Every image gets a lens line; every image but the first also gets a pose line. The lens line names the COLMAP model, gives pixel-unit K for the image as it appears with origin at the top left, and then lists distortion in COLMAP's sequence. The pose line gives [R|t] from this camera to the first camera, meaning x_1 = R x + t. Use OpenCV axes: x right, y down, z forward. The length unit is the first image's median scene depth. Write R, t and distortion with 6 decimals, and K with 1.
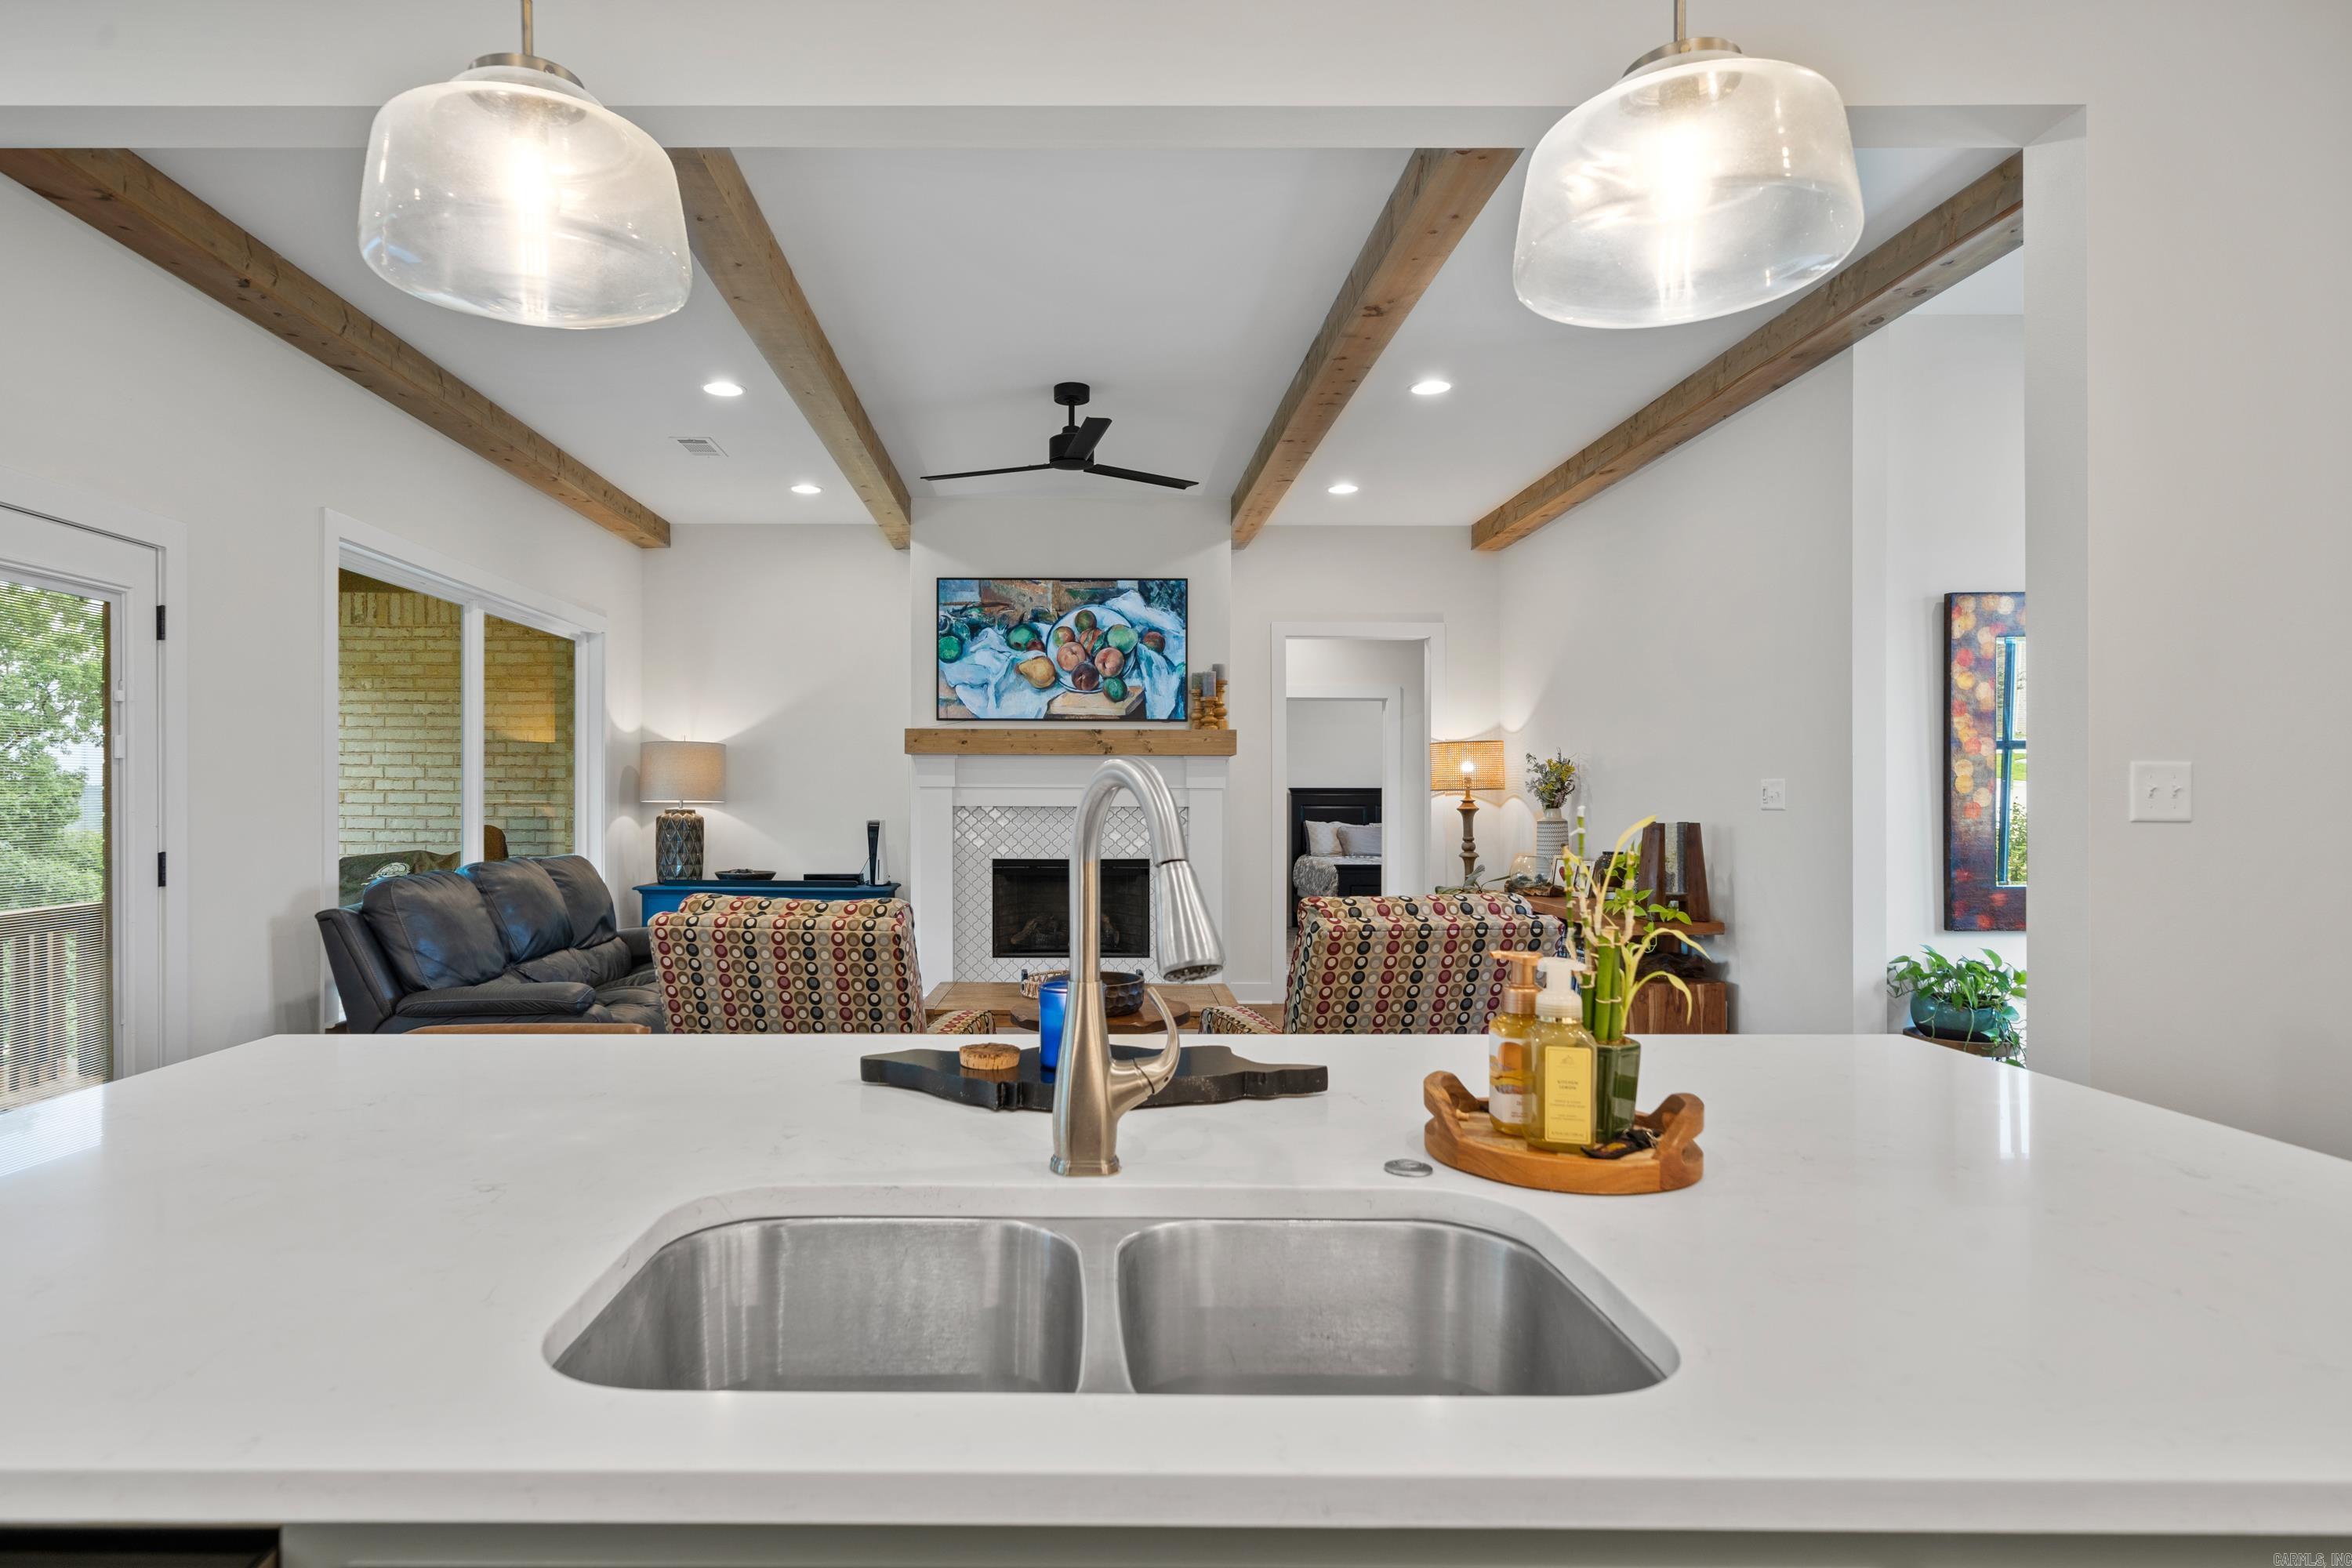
lens RADIAL K [[1250.4, 0, 1080.4], [0, 1250.4, 787.5], [0, 0, 1]] dist [-0.002498, 0.002917]
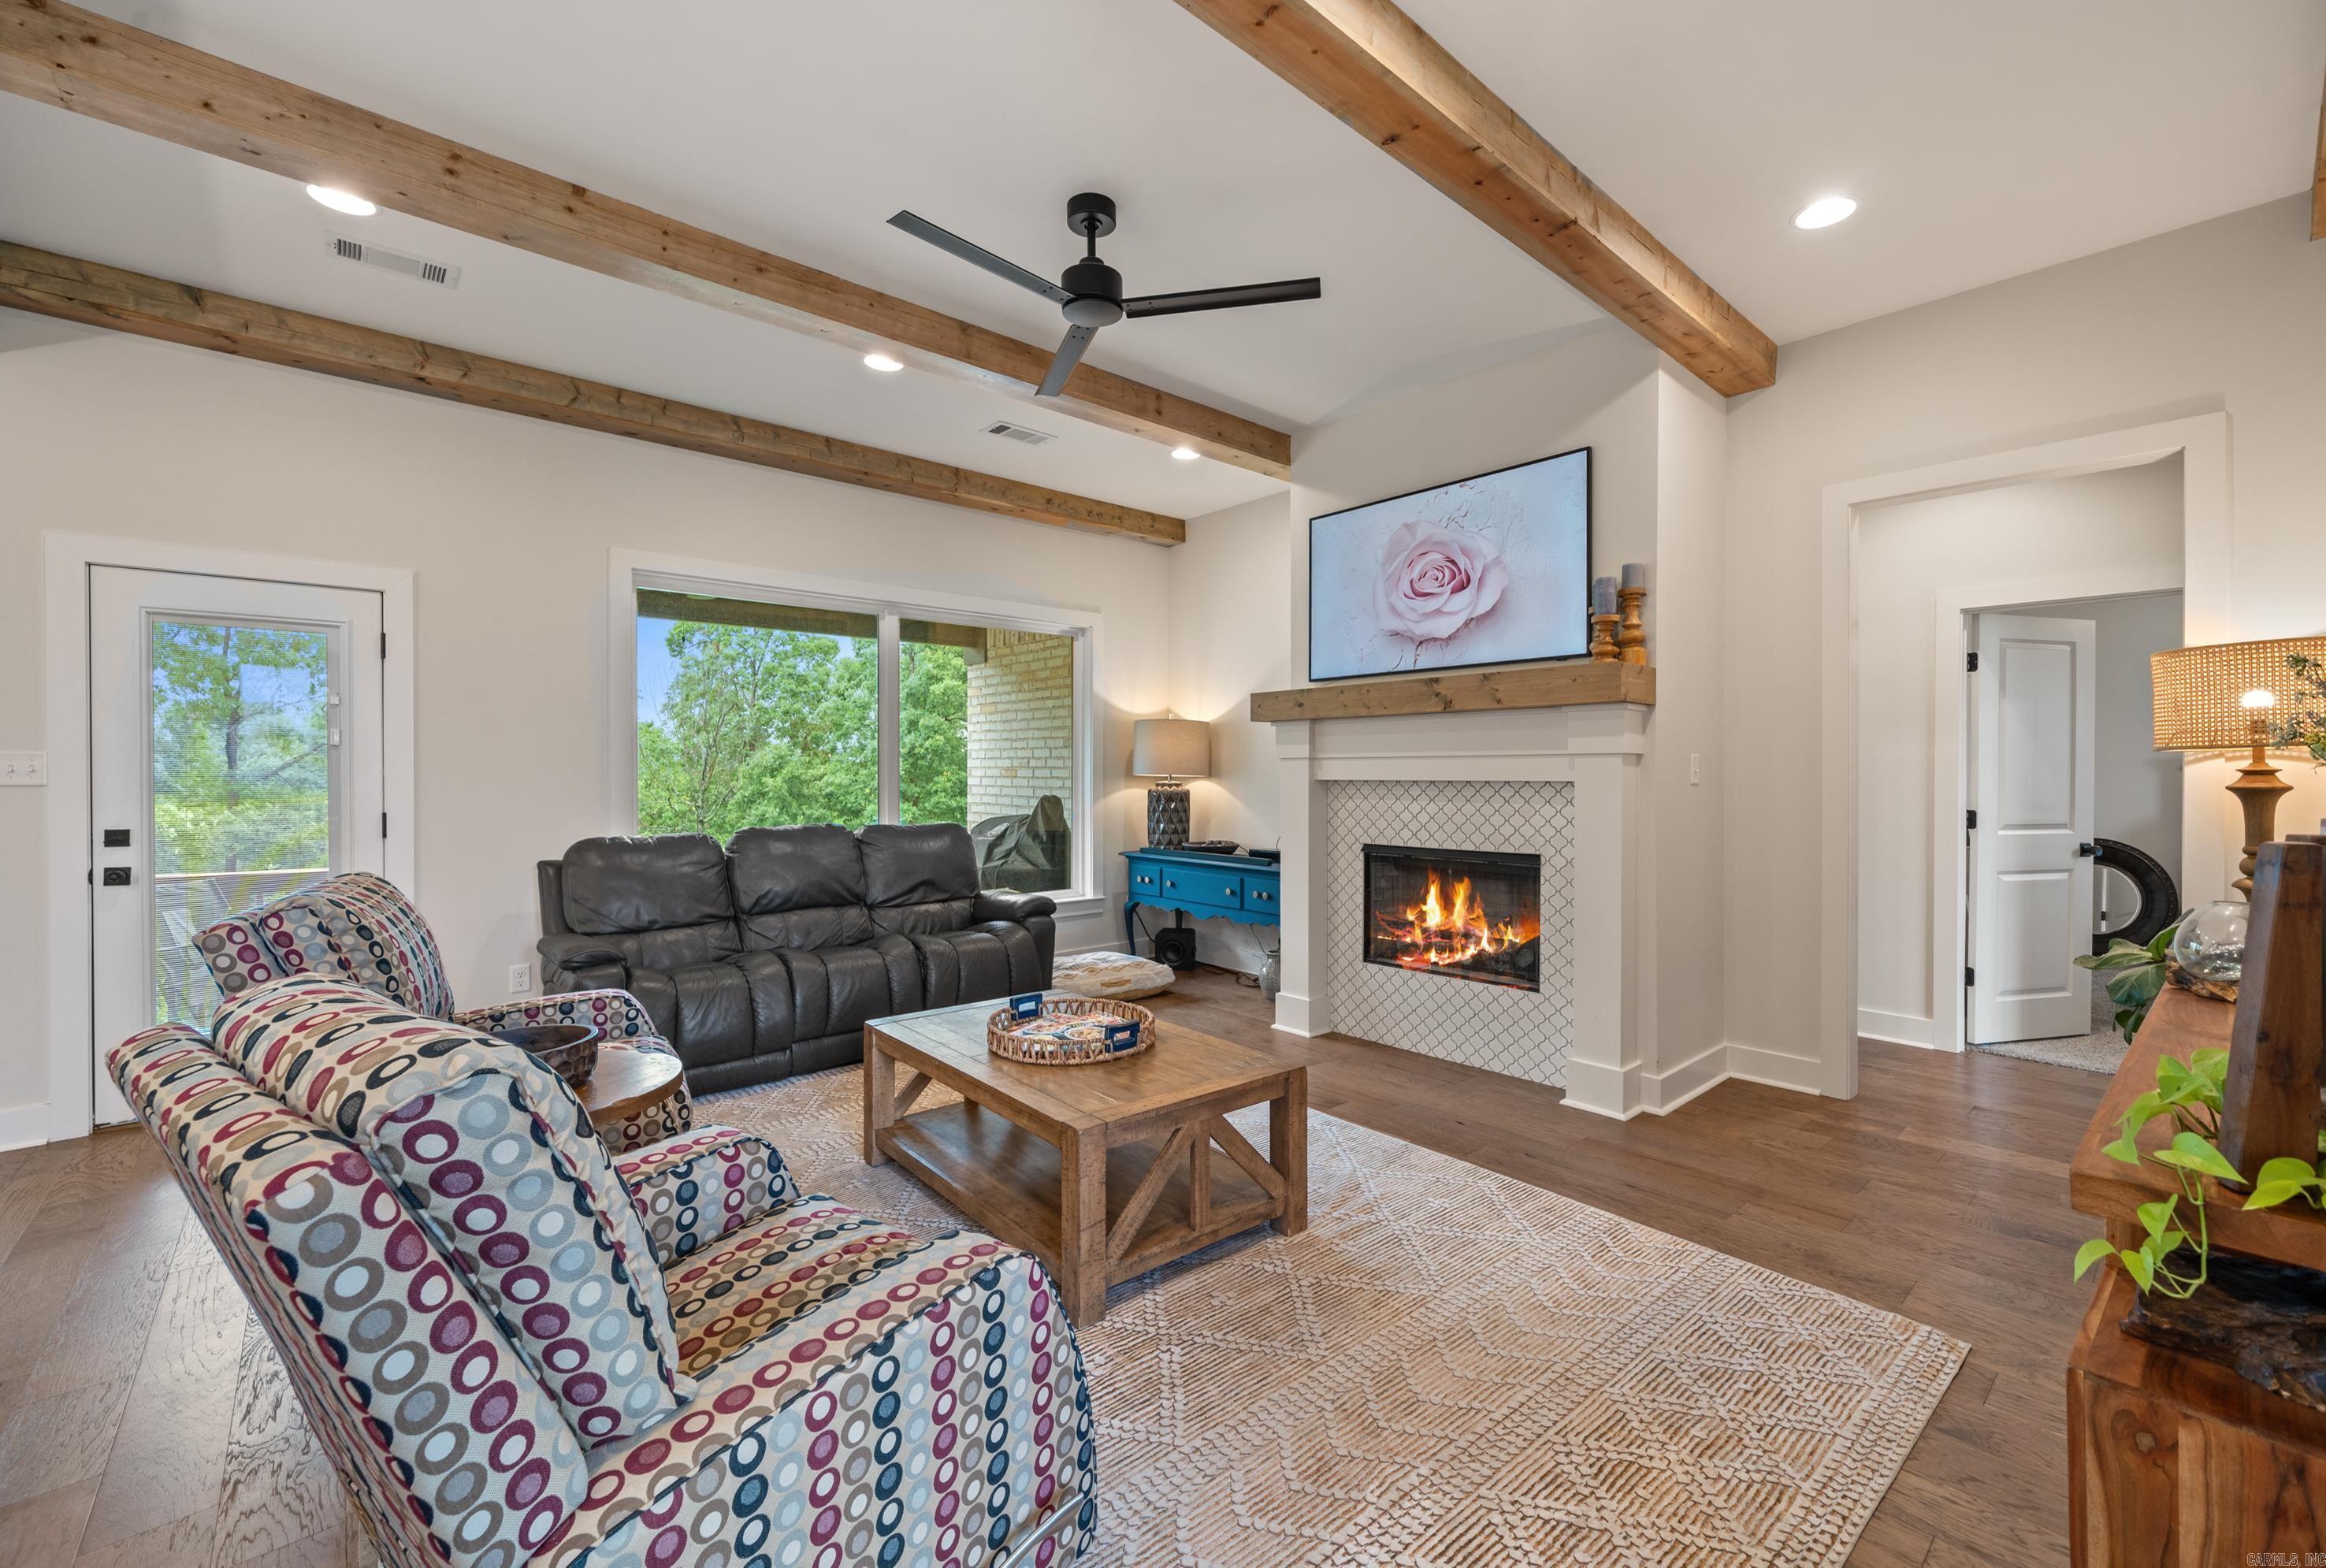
lens RADIAL K [[962.6, 0, 1188.2], [0, 962.6, 777.5], [0, 0, 1]] dist [-0.001422, -0.000363]
pose [[0.669688, -0.000426, -0.742643, 0.328277], [0.009687, 0.999920, 0.008161, 0.006767], [0.742580, -0.012659, 0.669638, 0.484091]]
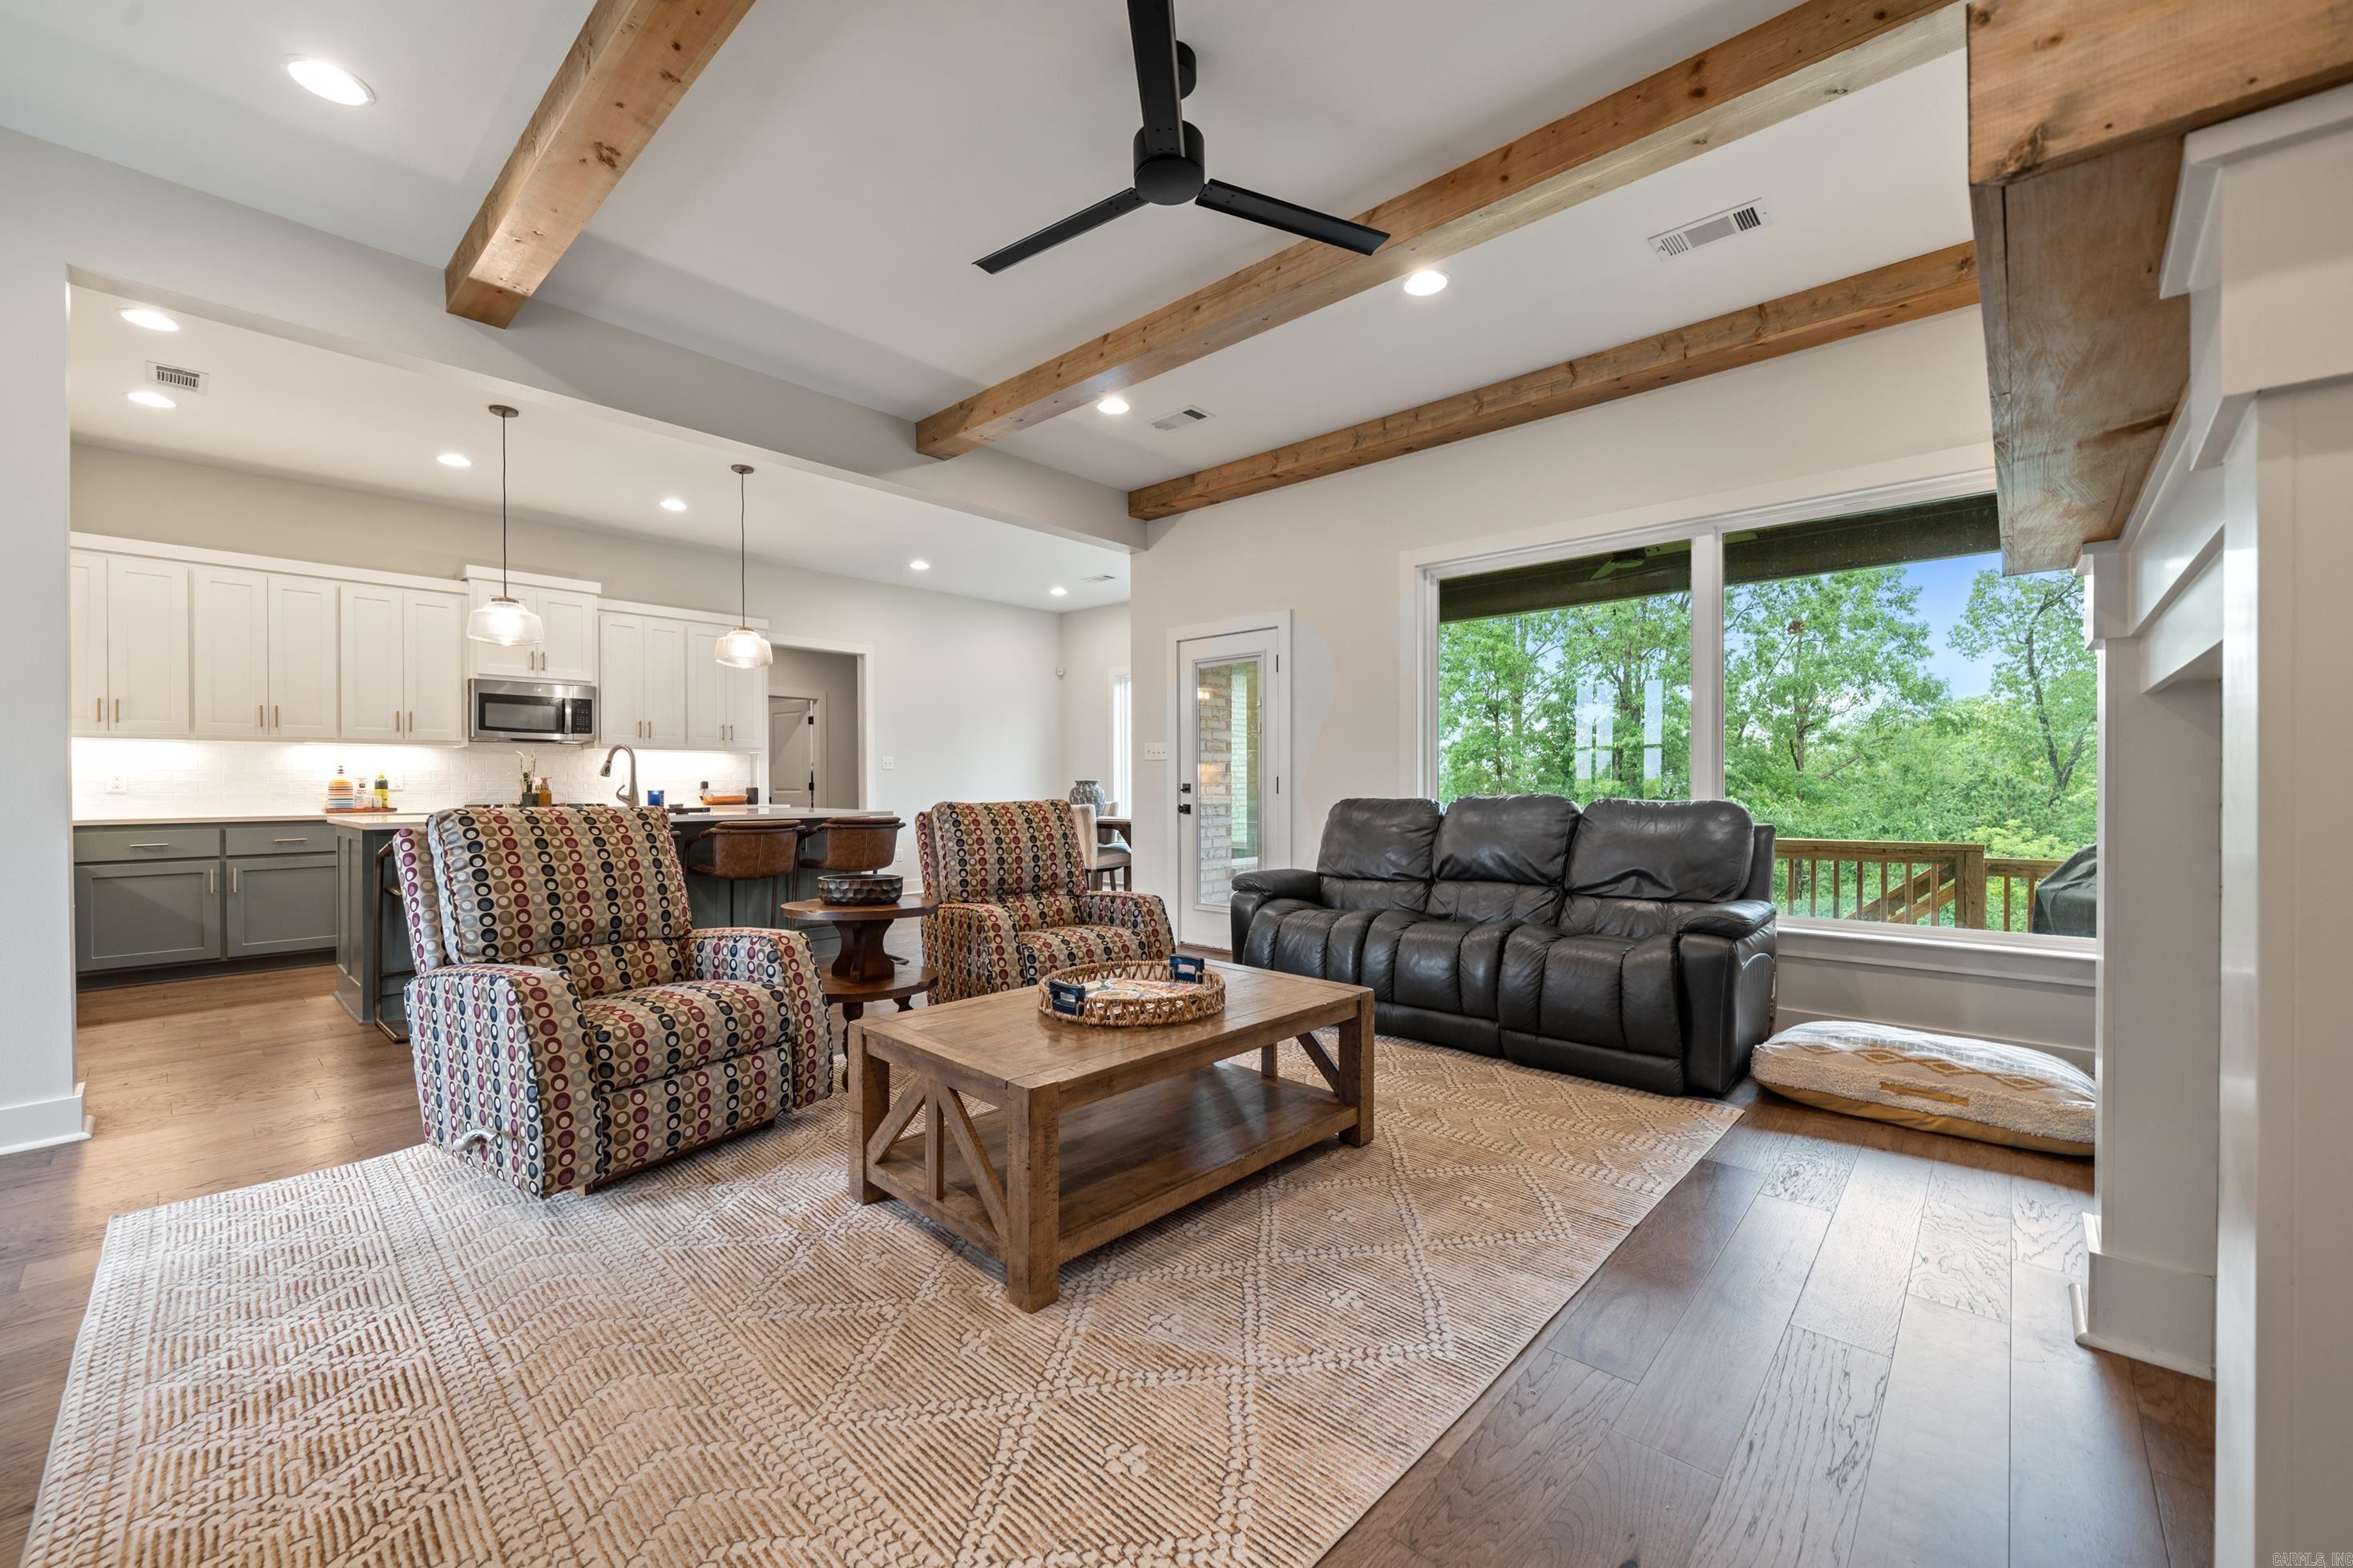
lens RADIAL K [[930.3, 0, 1180.3], [0, 930.3, 782.7], [0, 0, 1]] dist [-0.000082, -0.000276]
pose [[-0.674204, -0.001596, -0.738543, 0.247600], [0.007982, 0.999924, -0.009447, 0.038080], [0.738502, -0.012264, -0.674140, 0.970569]]
